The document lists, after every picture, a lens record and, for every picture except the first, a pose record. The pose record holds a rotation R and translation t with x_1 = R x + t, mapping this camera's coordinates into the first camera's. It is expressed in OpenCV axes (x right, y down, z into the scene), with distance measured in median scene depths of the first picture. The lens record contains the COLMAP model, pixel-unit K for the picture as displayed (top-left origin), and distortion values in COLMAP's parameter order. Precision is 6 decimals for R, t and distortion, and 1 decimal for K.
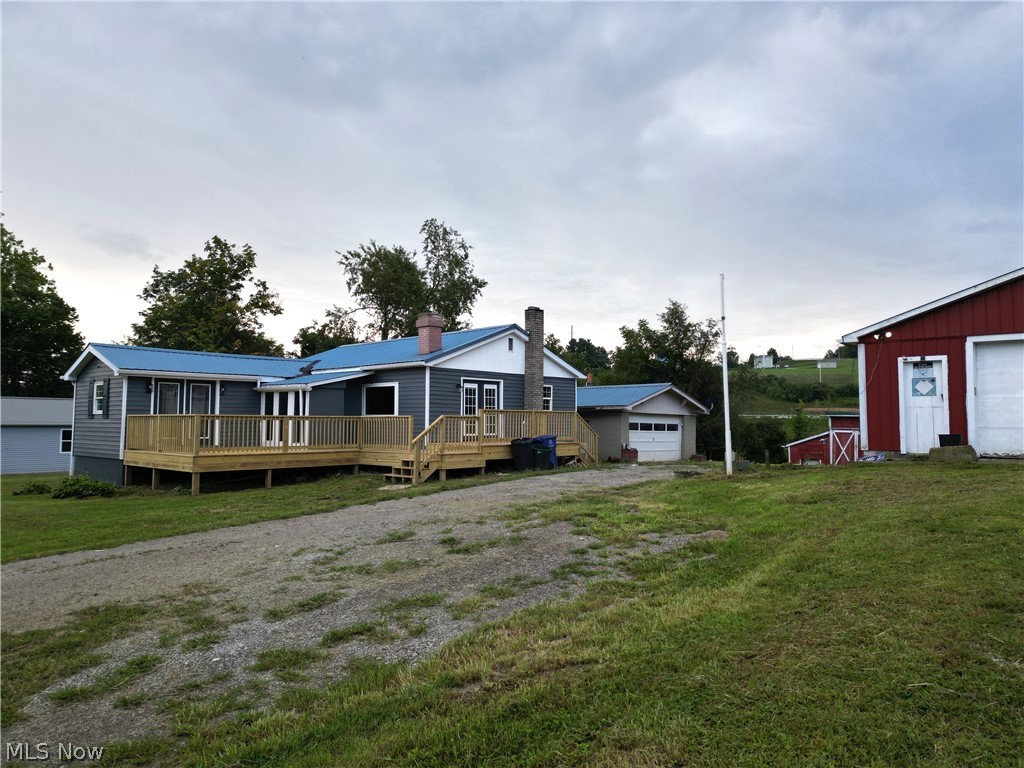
lens RADIAL K [[718.6, 0, 512.4], [0, 718.6, 381.2], [0, 0, 1]] dist [0.079158, -0.070926]
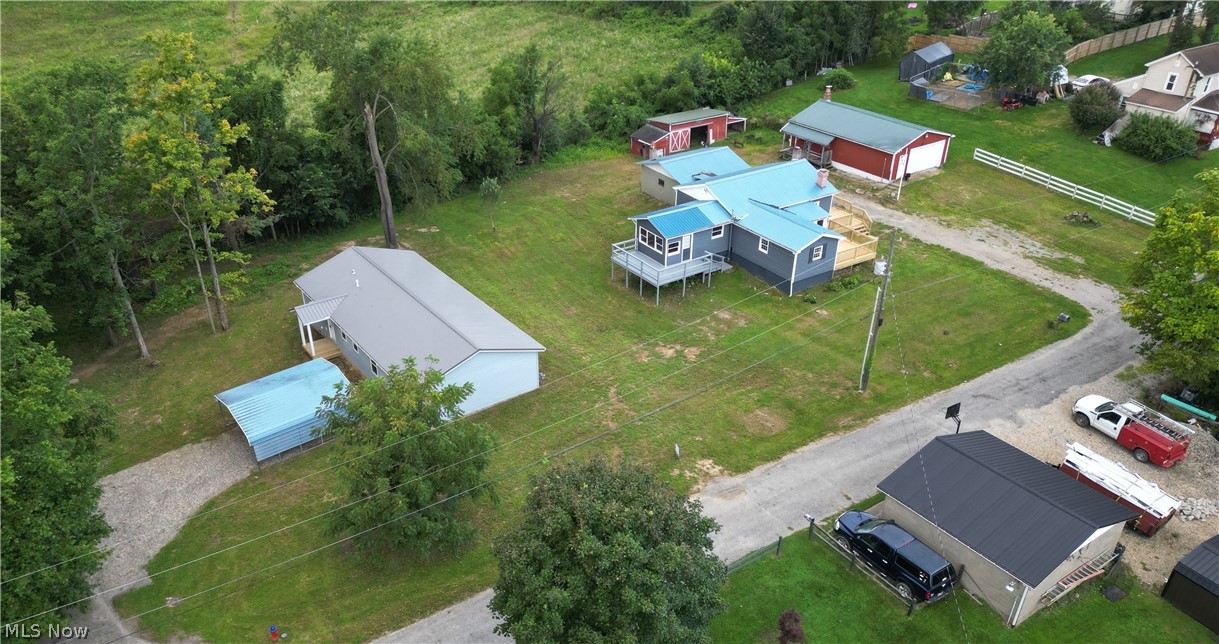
lens RADIAL K [[919.0, 0, 567.9], [0, 919.0, 360.3], [0, 0, 1]] dist [0.039906, -0.017527]
pose [[0.276496, -0.497667, 0.822118, -2.797827], [-0.045195, 0.847788, 0.528406, -1.002056], [-0.959952, -0.183257, 0.211918, 0.888466]]
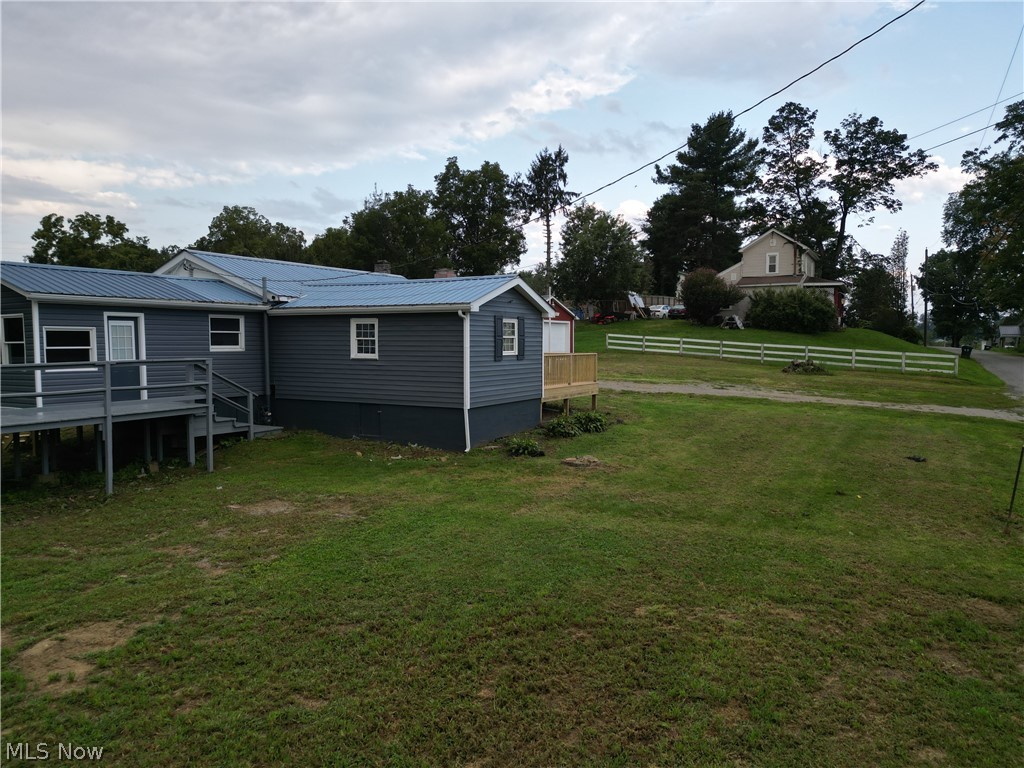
lens RADIAL K [[718.6, 0, 514.8], [0, 718.6, 375.2], [0, 0, 1]] dist [0.079158, -0.070926]
pose [[-0.225208, -0.054049, 0.972810, -1.168315], [-0.063154, 0.997170, 0.040782, 0.026992], [-0.972262, -0.052253, -0.227984, 0.980985]]
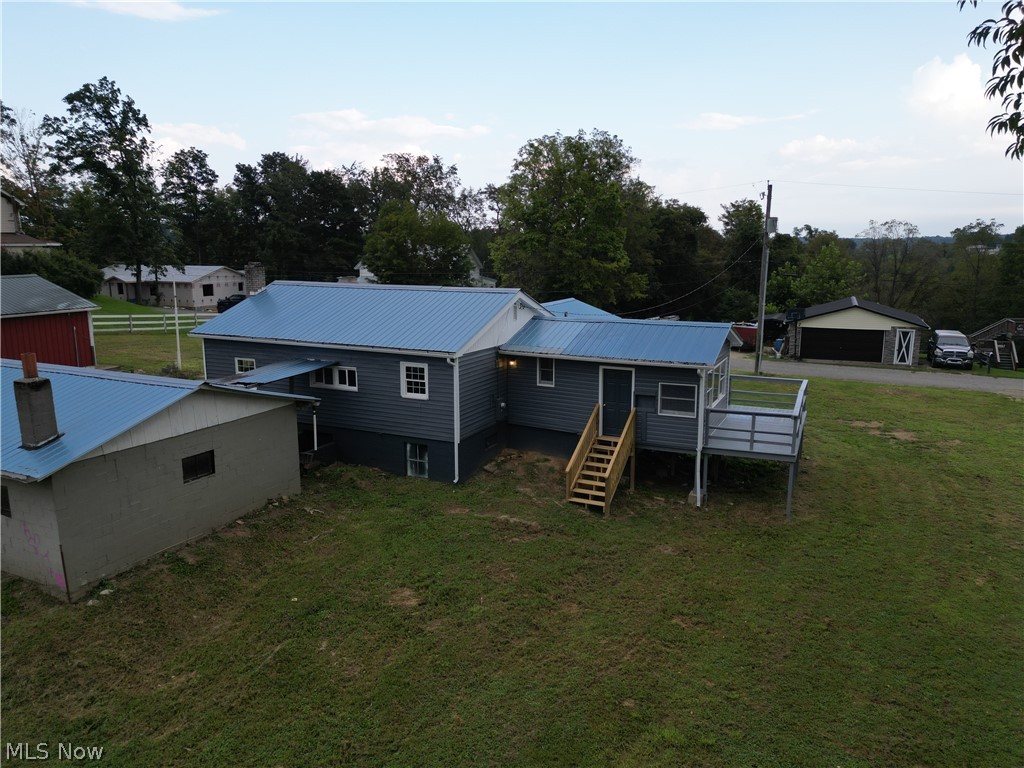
lens RADIAL K [[718.6, 0, 521.9], [0, 718.6, 374.7], [0, 0, 1]] dist [0.079158, -0.070926]
pose [[-0.955794, 0.049424, -0.289854, -0.026934], [0.016769, 0.993330, 0.114079, -0.052084], [0.293559, 0.104176, -0.950248, 1.977448]]
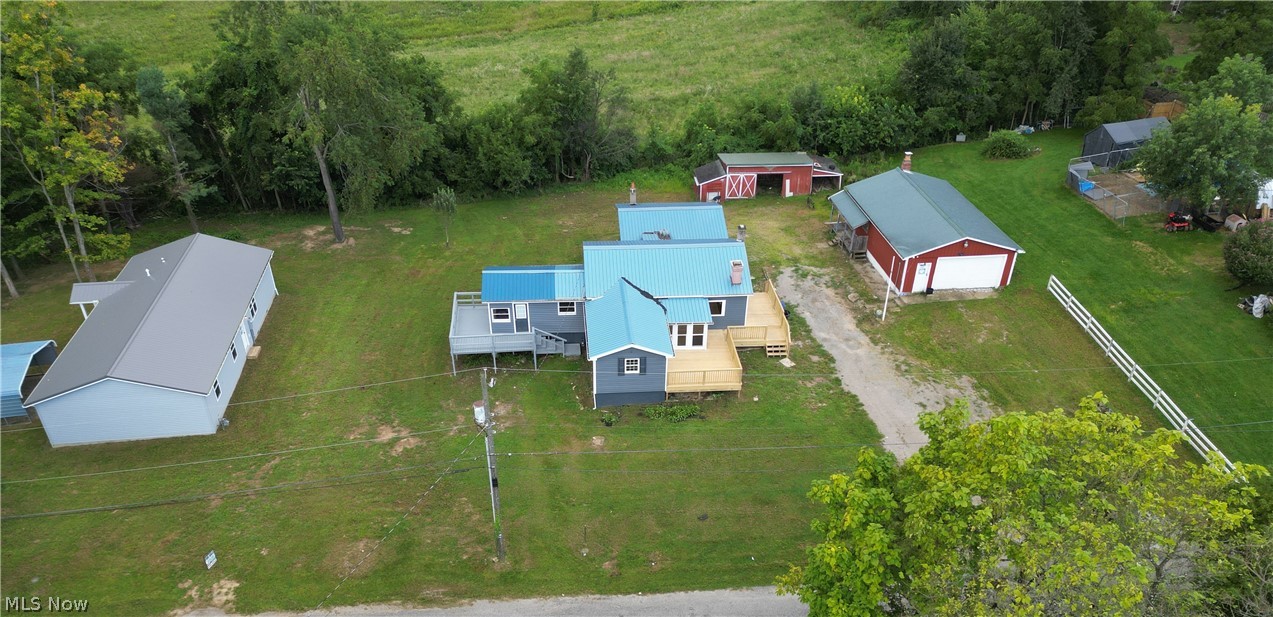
lens RADIAL K [[930.0, 0, 630.5], [0, 930.0, 358.8], [0, 0, 1]] dist [0.074372, -0.006994]
pose [[0.681723, -0.385193, 0.621997, -1.660388], [-0.049210, 0.824108, 0.564291, -1.080142], [-0.729954, -0.415298, 0.542858, -0.214040]]
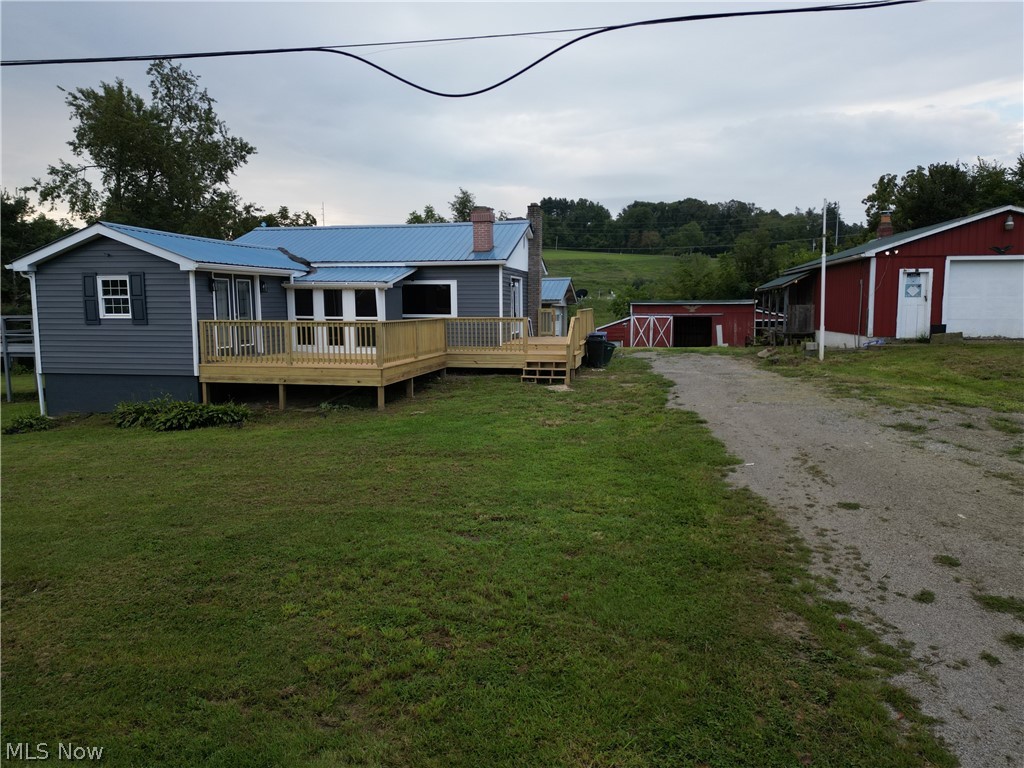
lens RADIAL K [[718.6, 0, 512.0], [0, 718.6, 384.9], [0, 0, 1]] dist [0.079158, -0.070926]
pose [[0.854092, -0.067571, 0.515713, -0.502739], [-0.021822, 0.985997, 0.165330, -0.017746], [-0.519663, -0.152461, 0.840658, 0.114136]]
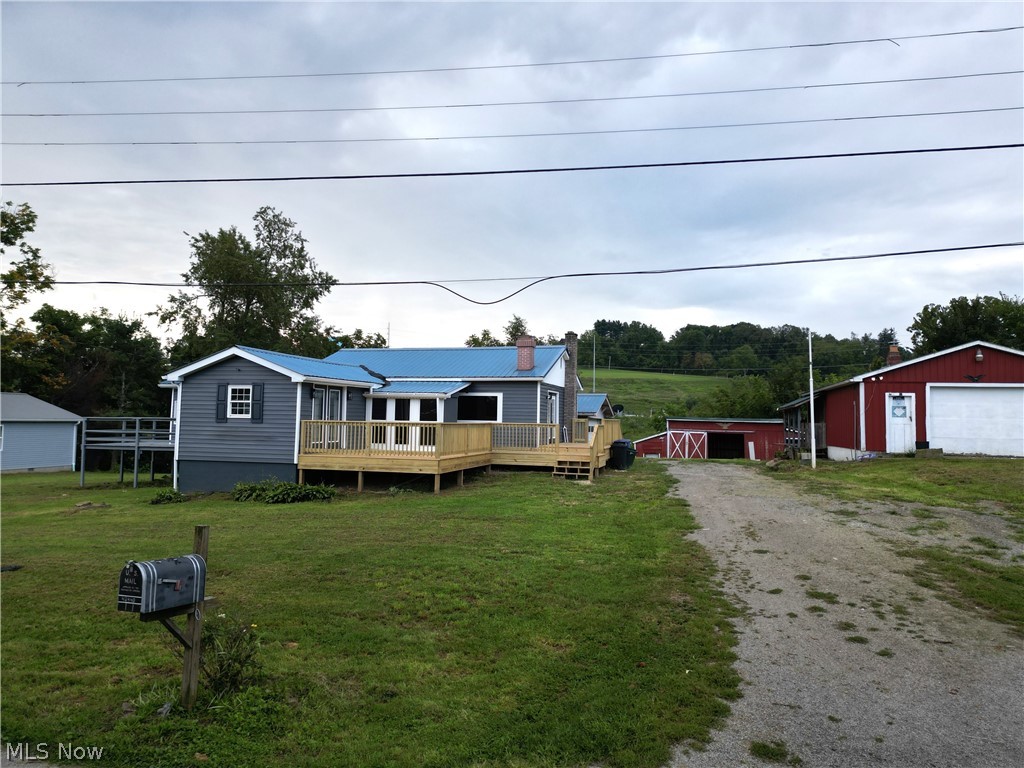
lens RADIAL K [[718.6, 0, 512.4], [0, 718.6, 386.8], [0, 0, 1]] dist [0.079158, -0.070926]
pose [[0.890638, 0.031012, 0.453654, -0.562182], [-0.039483, 0.999178, 0.009210, -0.017038], [-0.452996, -0.026115, 0.891130, -0.030952]]
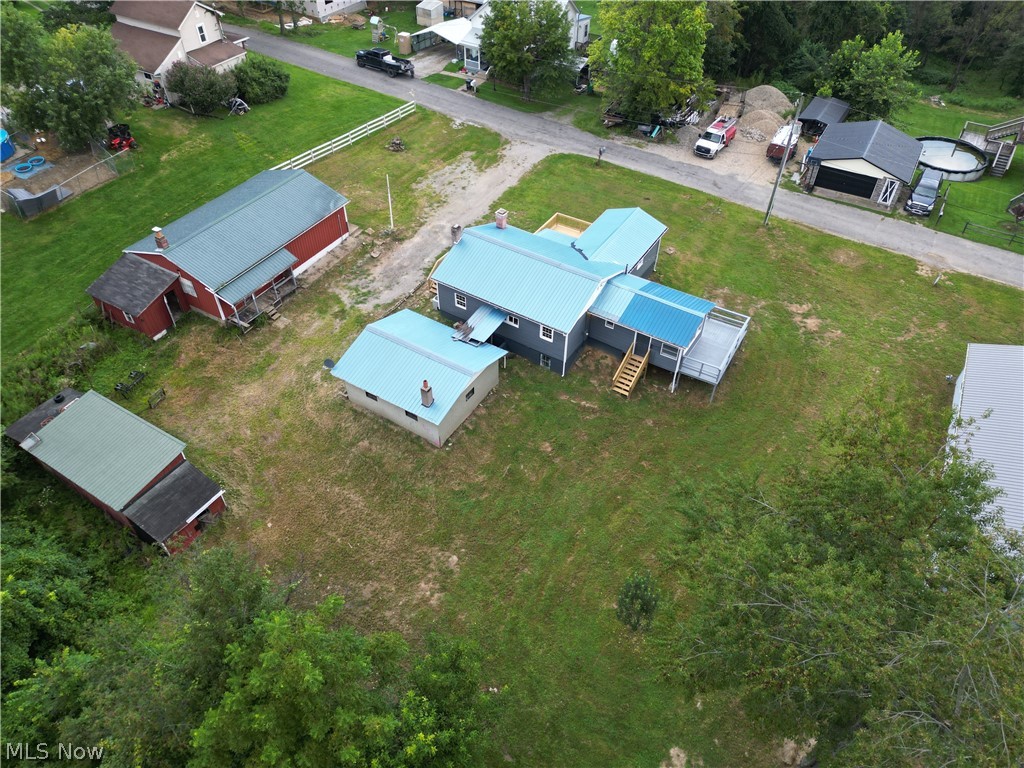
lens RADIAL K [[718.6, 0, 518.6], [0, 718.6, 388.0], [0, 0, 1]] dist [0.079158, -0.070926]
pose [[-0.981876, 0.119074, -0.147449, 0.179826], [-0.005703, 0.759076, 0.650977, -0.930860], [0.189439, 0.640019, -0.744640, 2.502202]]
